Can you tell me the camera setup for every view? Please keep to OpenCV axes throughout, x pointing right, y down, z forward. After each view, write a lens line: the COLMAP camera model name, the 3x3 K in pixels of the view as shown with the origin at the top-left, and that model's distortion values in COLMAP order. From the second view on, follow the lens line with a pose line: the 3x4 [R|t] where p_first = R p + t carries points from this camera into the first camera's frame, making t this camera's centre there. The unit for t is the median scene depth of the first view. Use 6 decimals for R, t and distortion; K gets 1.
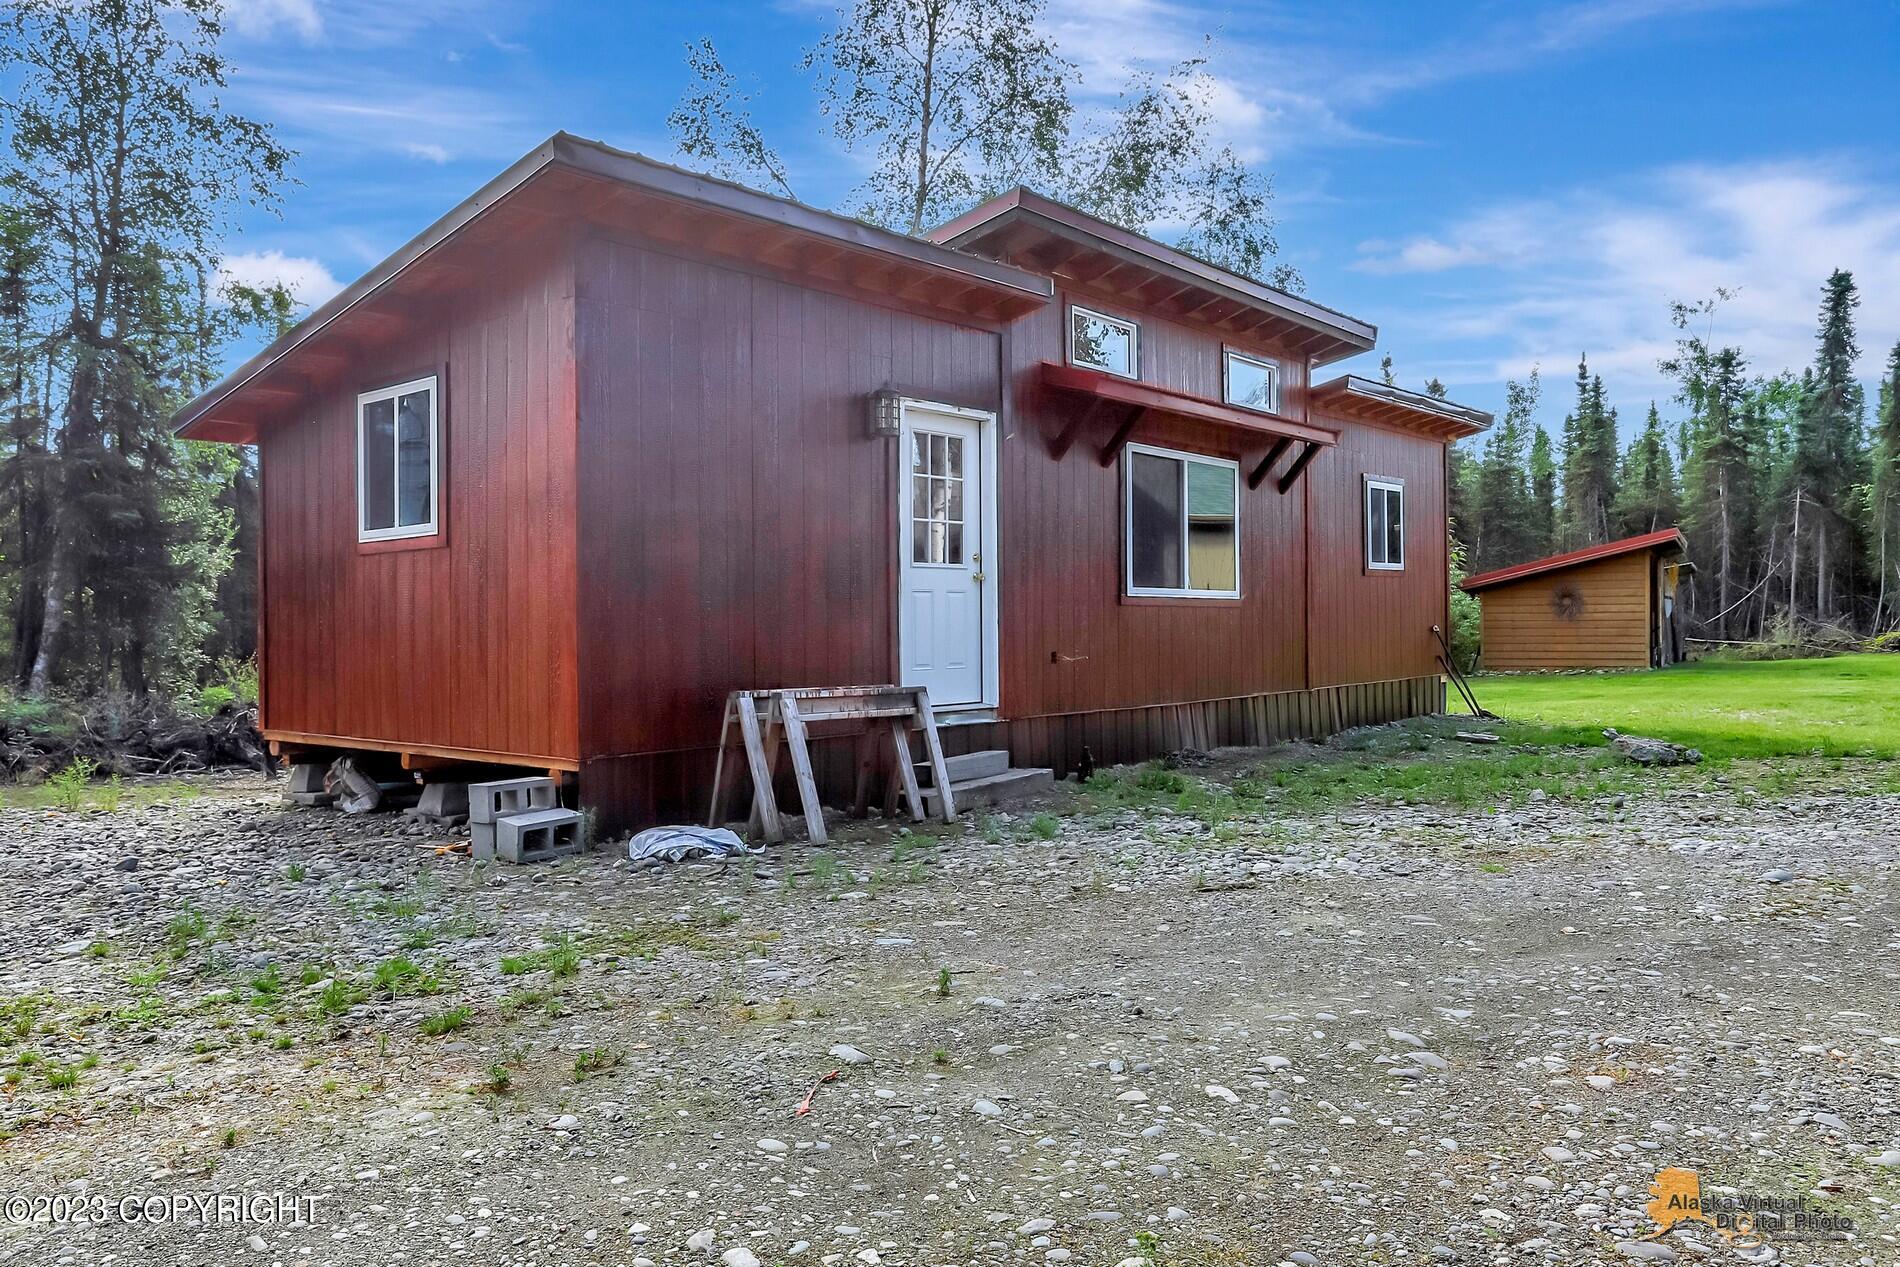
lens RADIAL K [[1433.2, 0, 949.6], [0, 1433.2, 626.2], [0, 0, 1]] dist [-0.006495, -0.002446]
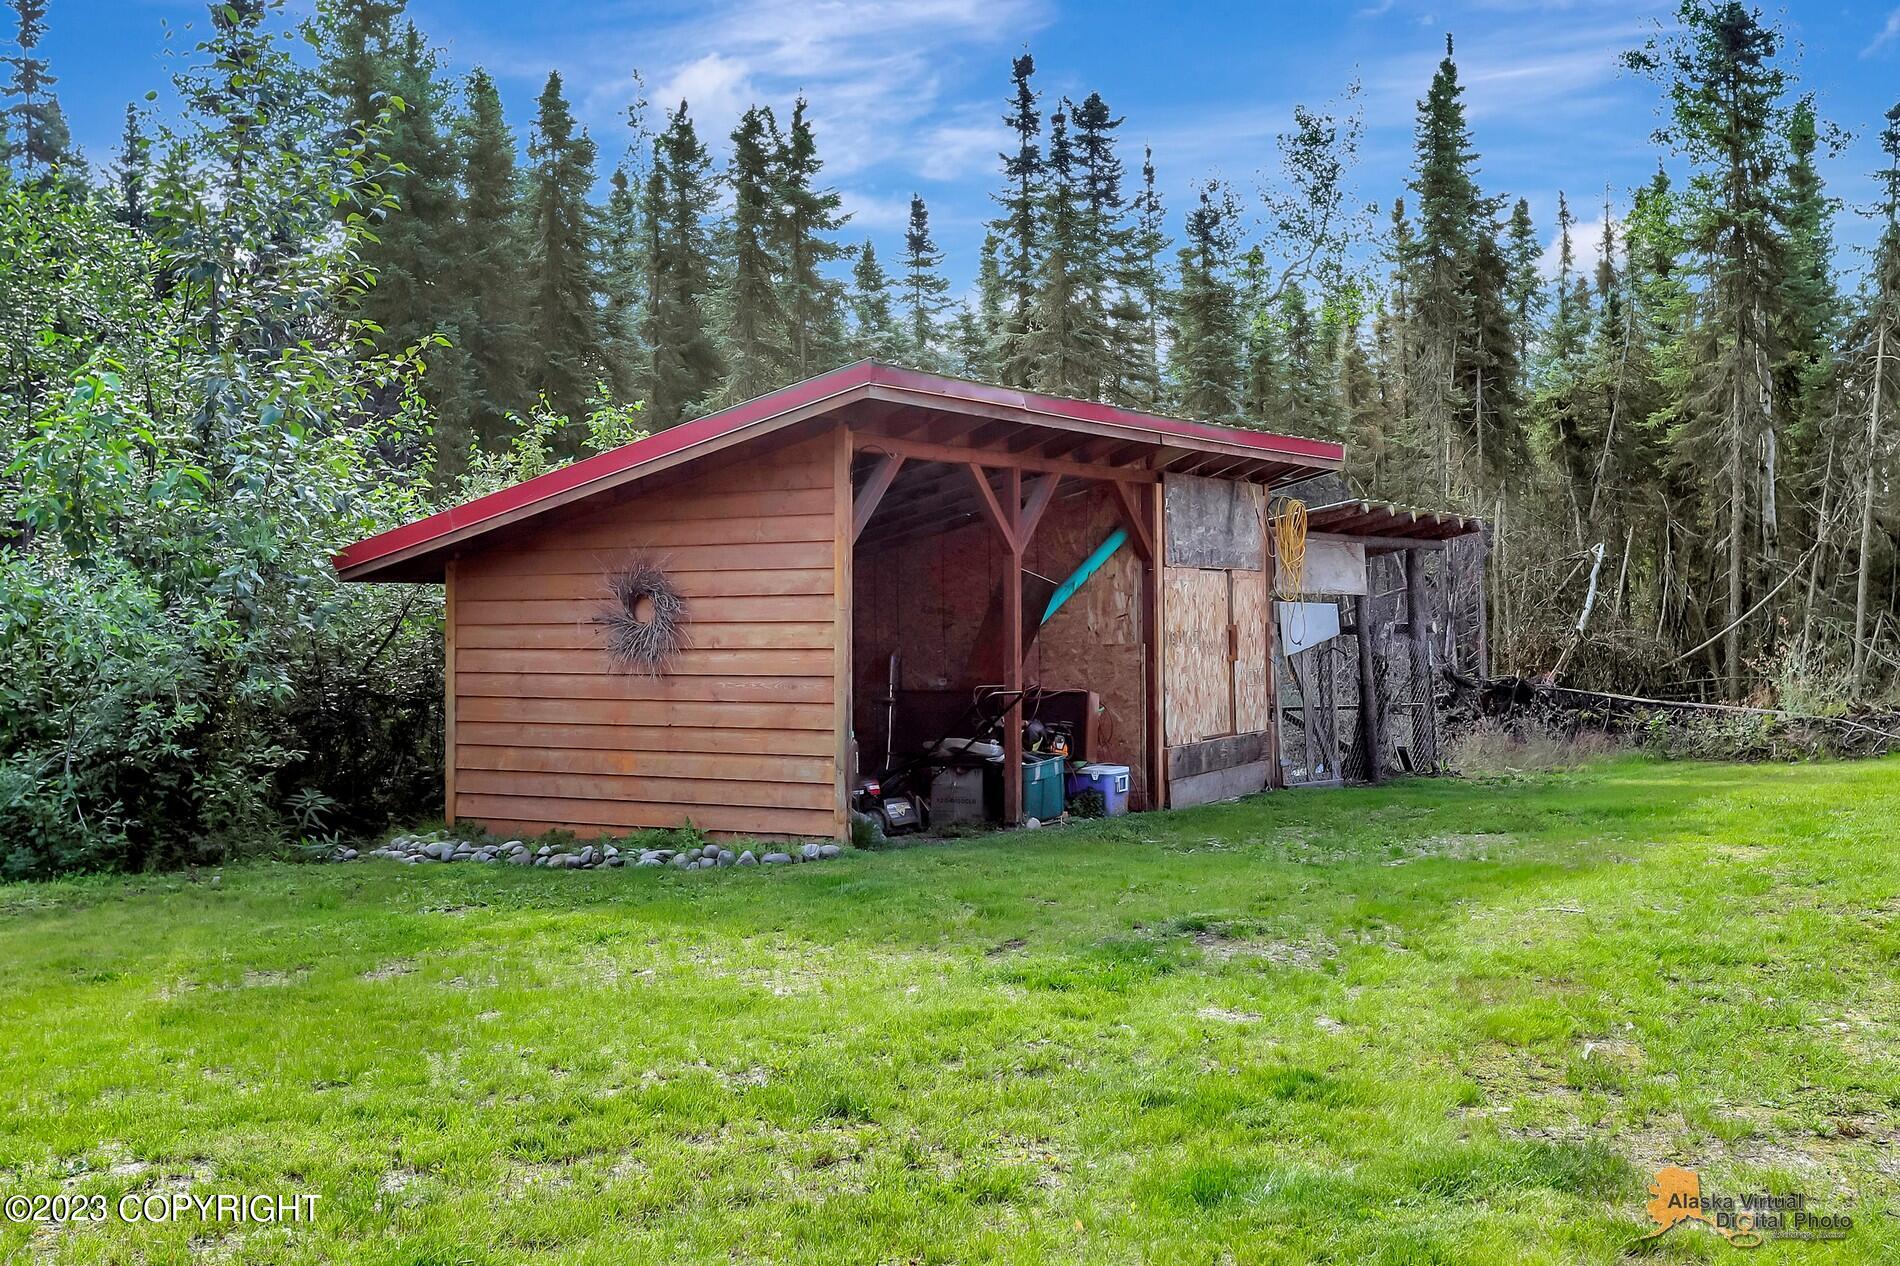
lens RADIAL K [[2197.2, 0, 950.0], [0, 2197.2, 634.1], [0, 0, 1]] dist [0.003778, 0.000000]
pose [[0.999541, 0.001172, -0.030277, 0.509823], [-0.001219, 0.999998, -0.001554, -0.012390], [0.030275, 0.001590, 0.999540, 0.533515]]
